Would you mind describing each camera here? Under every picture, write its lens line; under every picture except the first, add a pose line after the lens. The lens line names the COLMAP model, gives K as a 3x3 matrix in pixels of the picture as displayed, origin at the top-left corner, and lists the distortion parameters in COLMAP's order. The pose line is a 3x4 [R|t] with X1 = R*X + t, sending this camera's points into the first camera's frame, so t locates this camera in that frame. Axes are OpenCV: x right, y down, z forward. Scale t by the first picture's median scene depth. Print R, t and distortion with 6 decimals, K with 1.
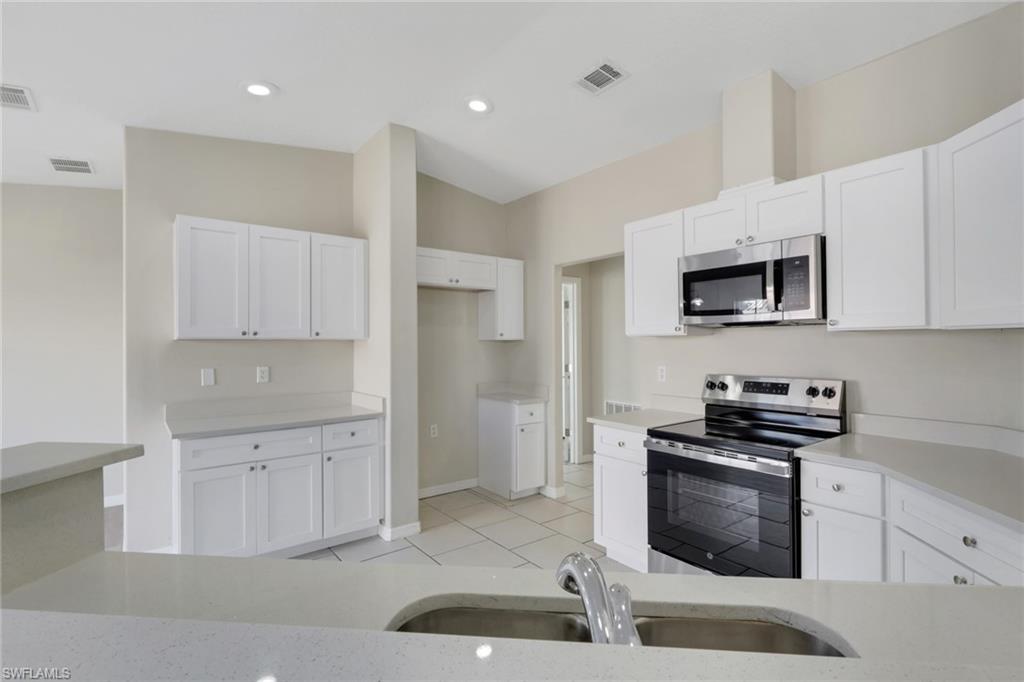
lens RADIAL K [[490.1, 0, 518.3], [0, 490.1, 335.8], [0, 0, 1]] dist [0.001281, -0.002917]
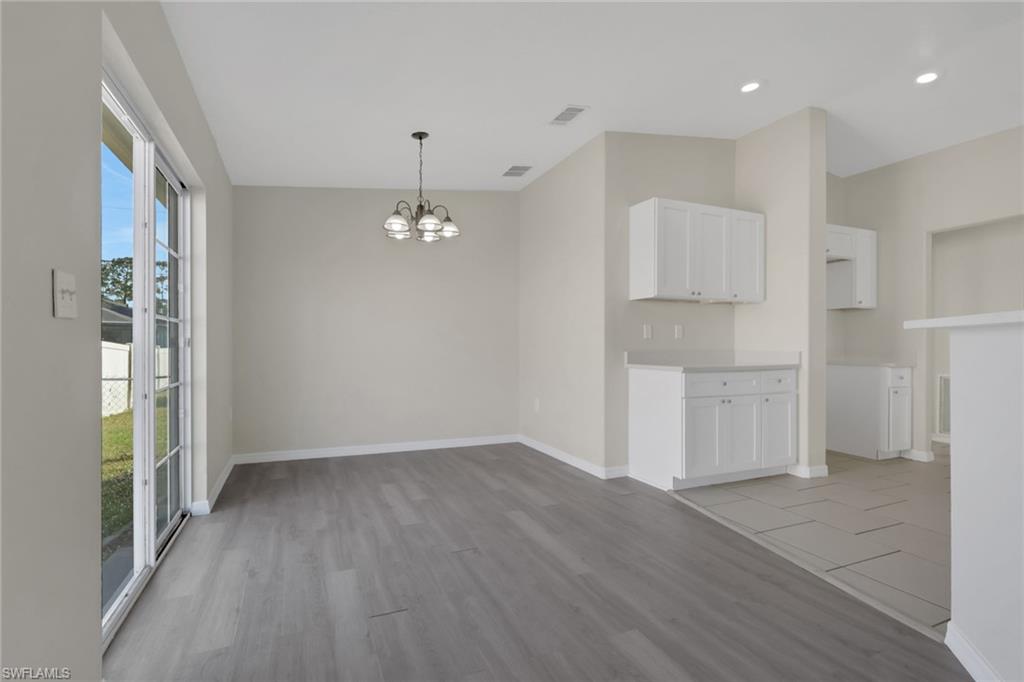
lens RADIAL K [[490.1, 0, 503.6], [0, 490.1, 339.0], [0, 0, 1]] dist [0.001281, -0.002917]
pose [[0.962828, 0.003650, -0.270092, -0.633681], [-0.002348, 0.999984, 0.005143, 0.095457], [0.270106, -0.004318, 0.962821, -0.270368]]
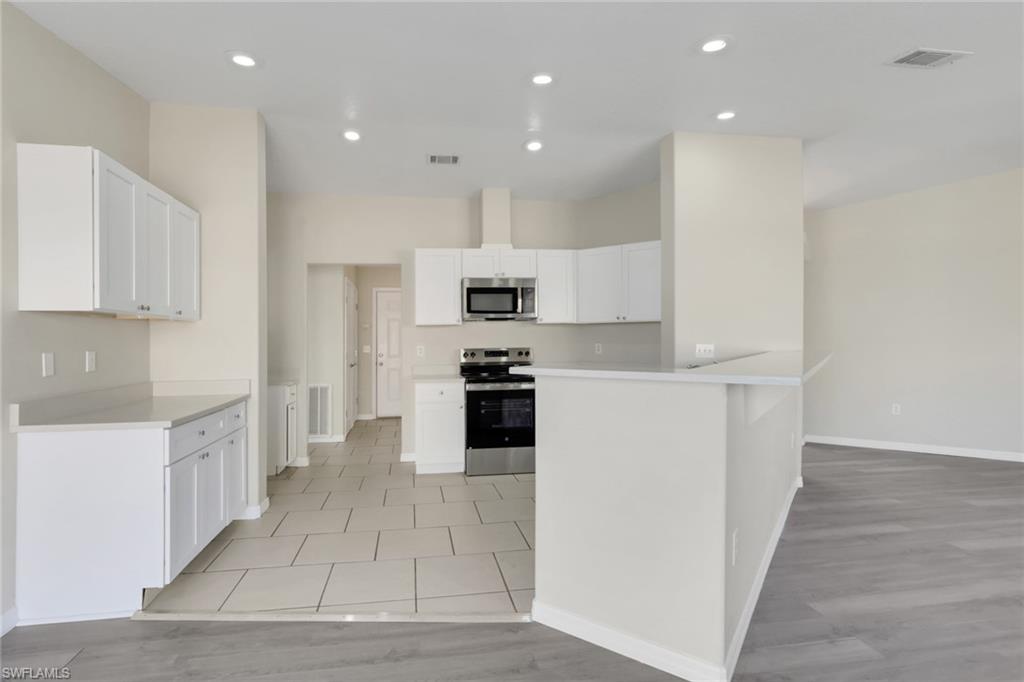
lens RADIAL K [[490.1, 0, 489.4], [0, 490.1, 344.8], [0, 0, 1]] dist [0.001281, -0.002917]
pose [[0.499911, -0.004929, 0.866063, -0.912001], [-0.003211, 0.999966, 0.007544, 0.046850], [-0.866071, -0.006552, 0.499878, 0.069882]]
